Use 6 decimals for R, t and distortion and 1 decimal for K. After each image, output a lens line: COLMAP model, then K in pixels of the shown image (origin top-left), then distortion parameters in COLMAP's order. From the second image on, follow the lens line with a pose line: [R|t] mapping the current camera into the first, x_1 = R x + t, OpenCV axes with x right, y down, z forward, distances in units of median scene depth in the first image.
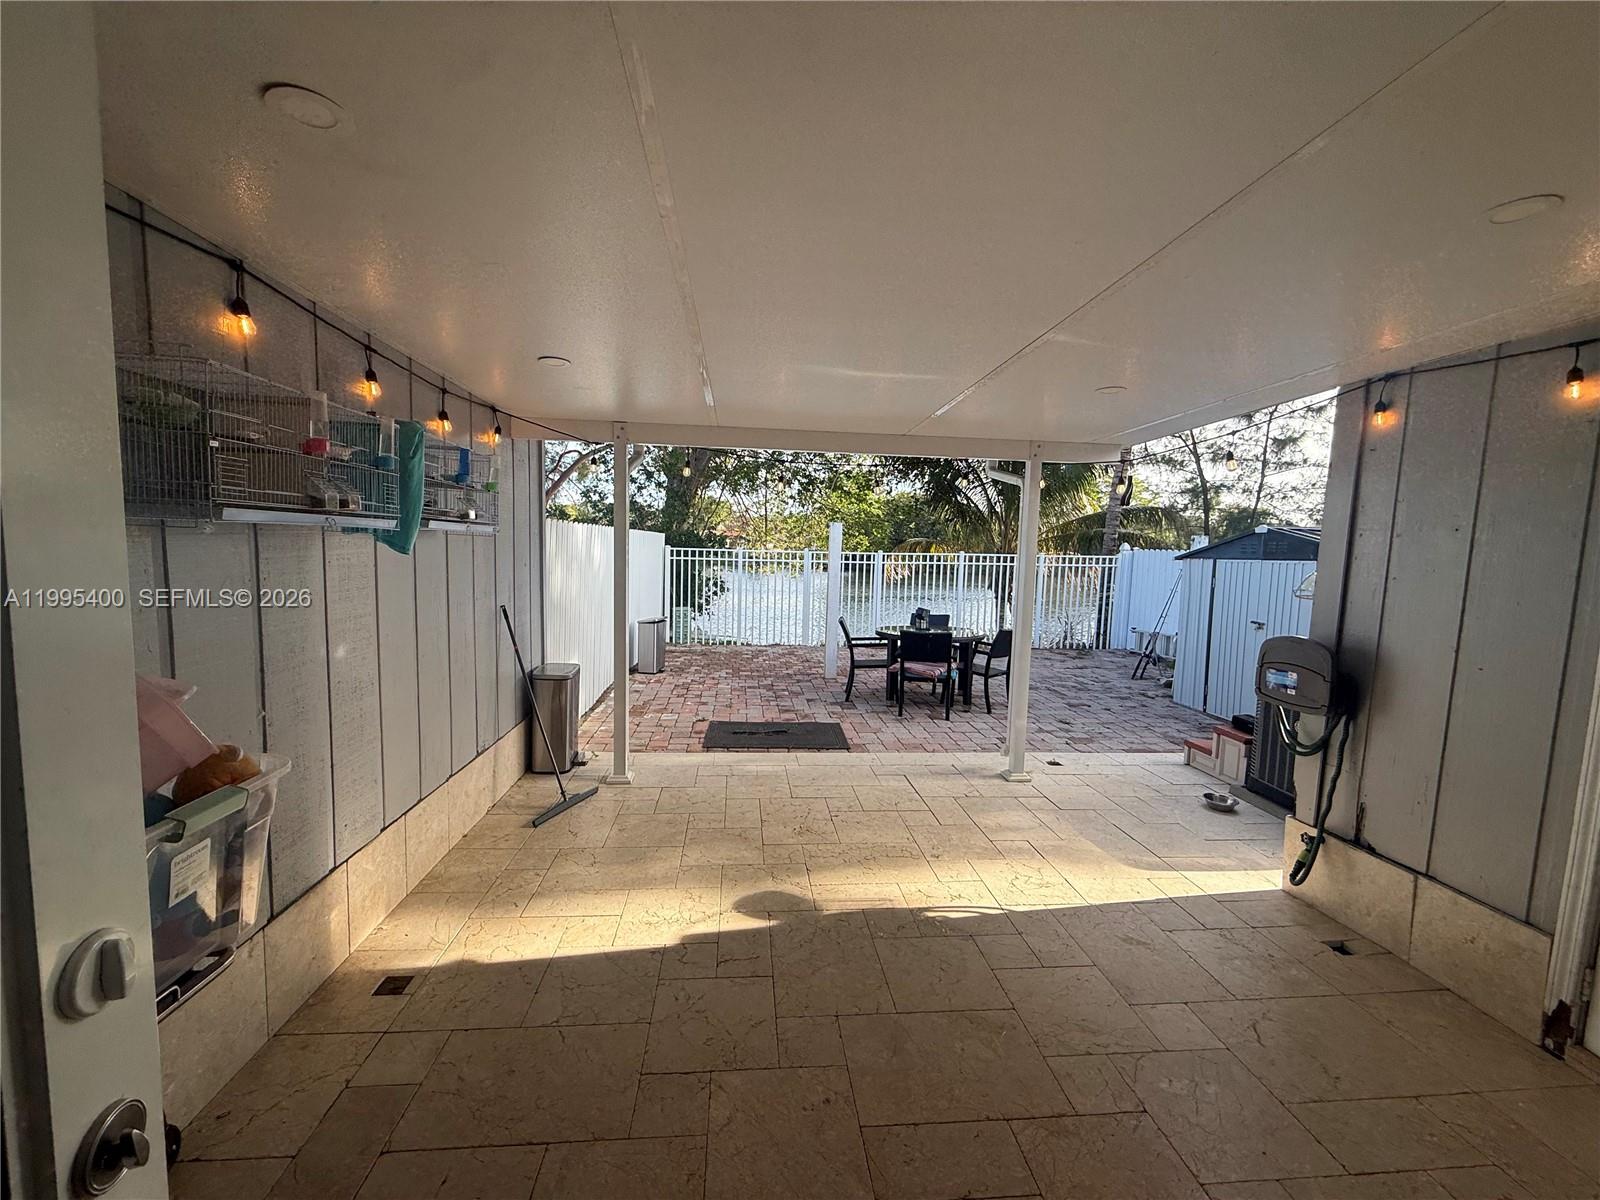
lens RADIAL K [[637.7, 0, 799.5], [0, 637.7, 601.6], [0, 0, 1]] dist [-0.000742, 0.000688]
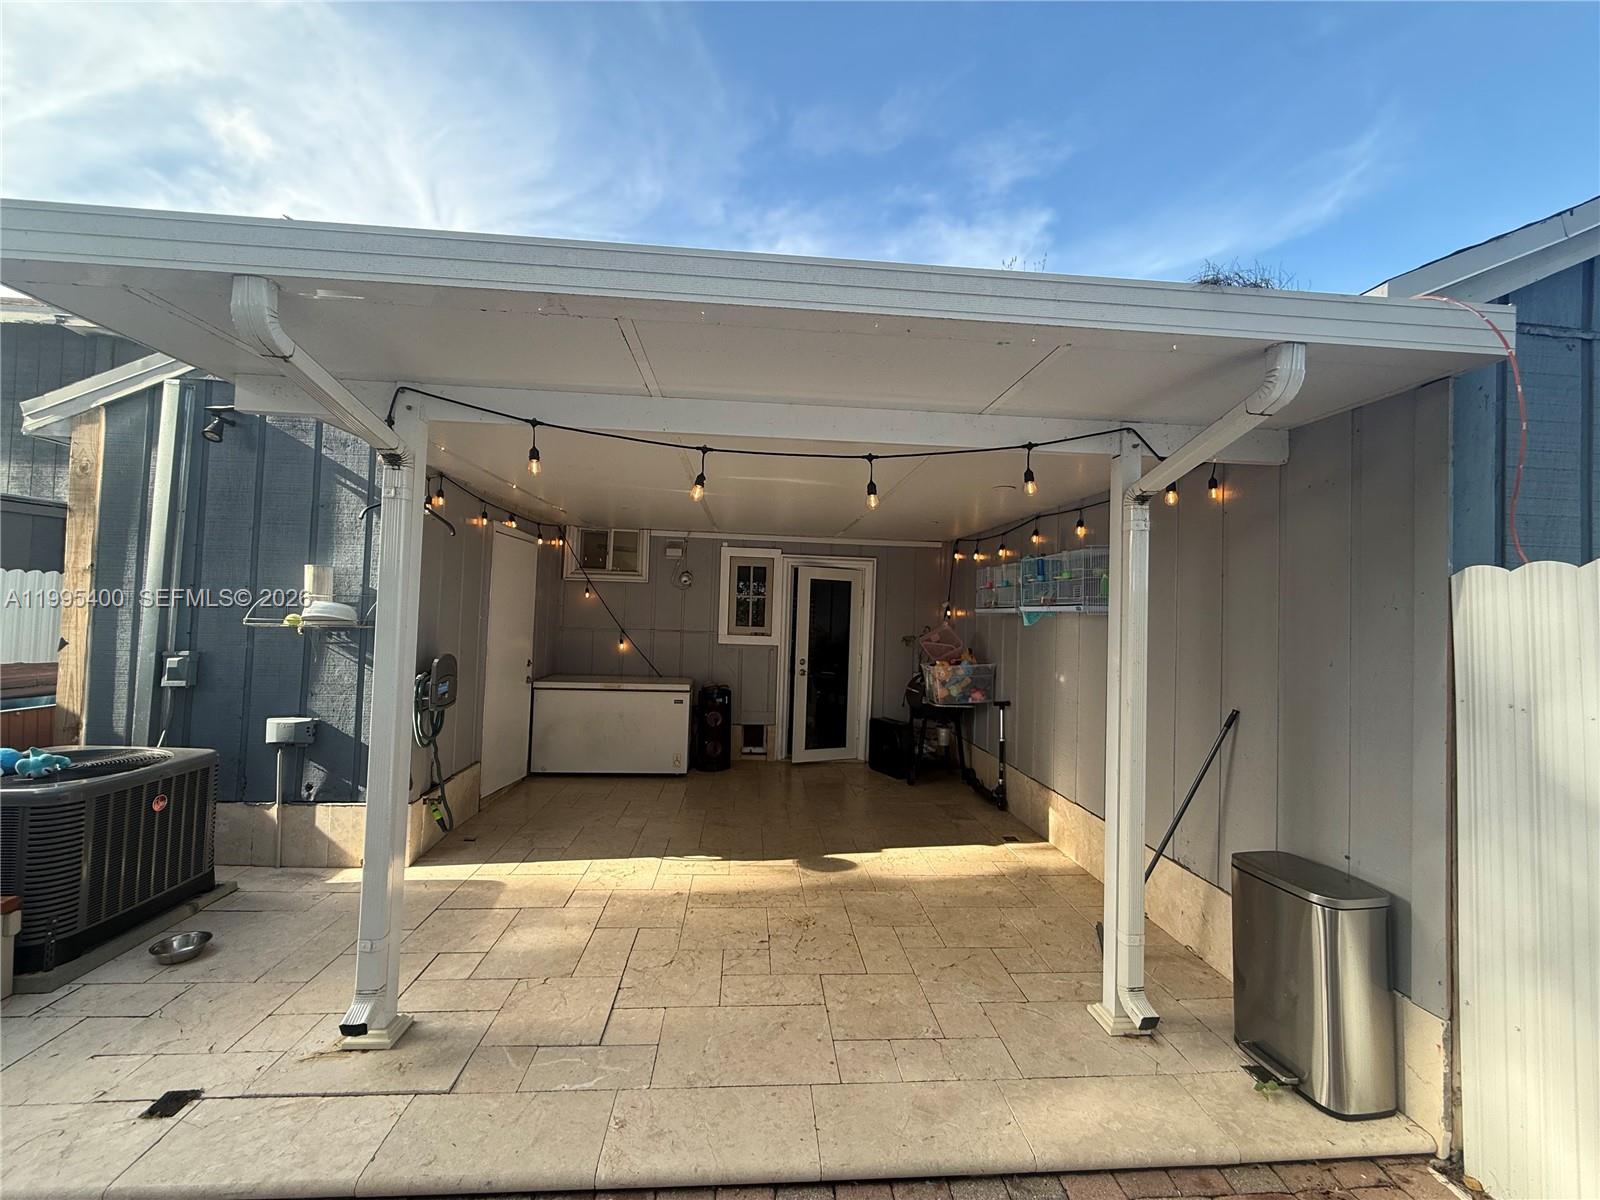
lens RADIAL K [[637.7, 0, 797.8], [0, 637.7, 592.6], [0, 0, 1]] dist [-0.000742, 0.000688]
pose [[-0.998362, -0.054975, 0.015866, 0.015245], [-0.054198, 0.997477, 0.045843, -0.079337], [-0.018346, 0.044908, -0.998823, 1.054847]]
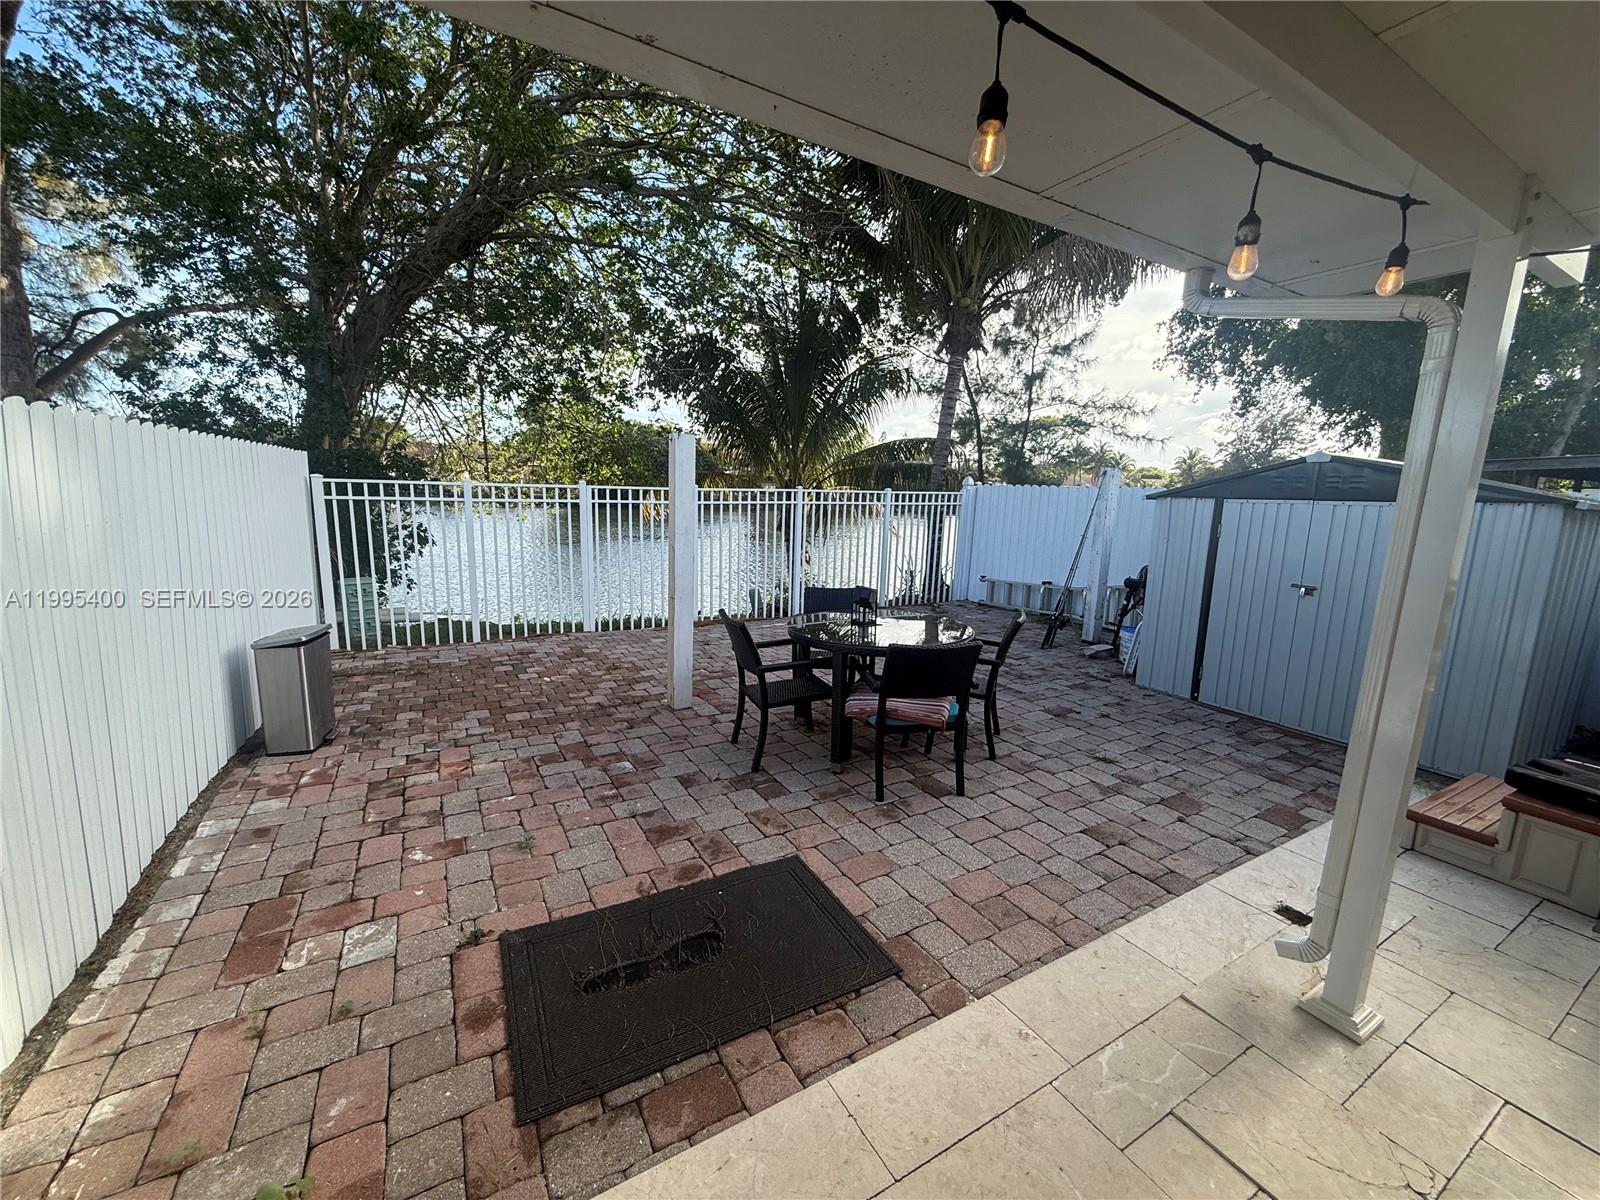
lens RADIAL K [[637.7, 0, 801.7], [0, 637.7, 611.7], [0, 0, 1]] dist [-0.000742, 0.000688]
pose [[0.907495, -0.078704, 0.412623, -0.110227], [0.030203, 0.991974, 0.122785, -0.044843], [-0.418975, -0.098965, 0.902588, 0.561900]]
